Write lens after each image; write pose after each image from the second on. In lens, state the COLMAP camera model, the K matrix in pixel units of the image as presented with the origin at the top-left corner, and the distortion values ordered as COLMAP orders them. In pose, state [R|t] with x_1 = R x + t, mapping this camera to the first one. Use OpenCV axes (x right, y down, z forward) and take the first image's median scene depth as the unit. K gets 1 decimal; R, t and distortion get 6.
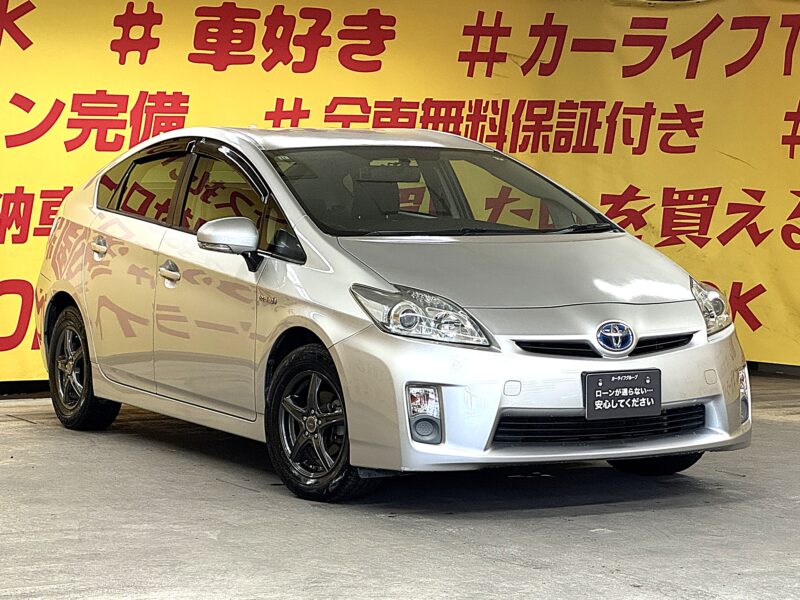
lens RADIAL K [[2166.4, 0, 398.2], [0, 2166.4, 282.5], [0, 0, 1]] dist [-0.080724, 5.337334]
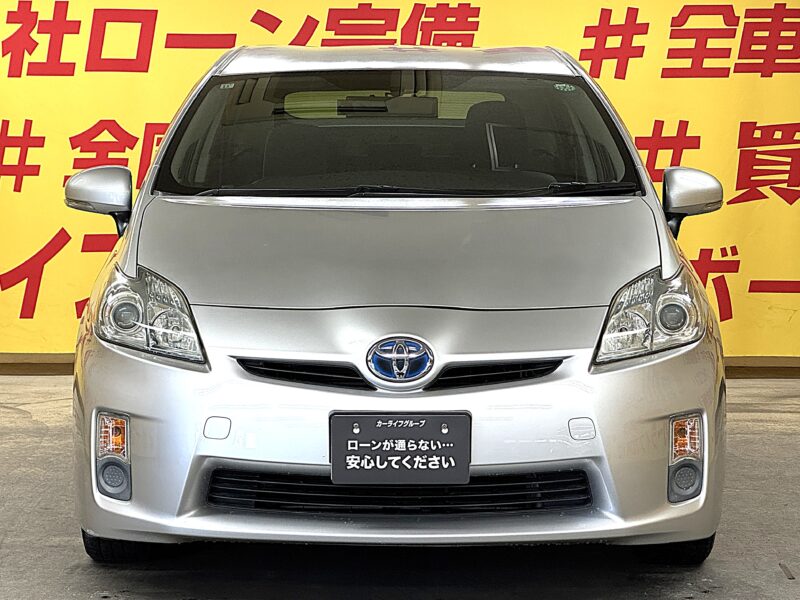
lens RADIAL K [[2166.4, 0, 398.2], [0, 2166.4, 282.5], [0, 0, 1]] dist [-0.080724, 5.337334]
pose [[0.867686, 0.042557, -0.495287, 0.420685], [-0.026041, 0.998852, 0.040204, -0.024326], [0.496430, -0.021986, 0.867798, 0.430804]]
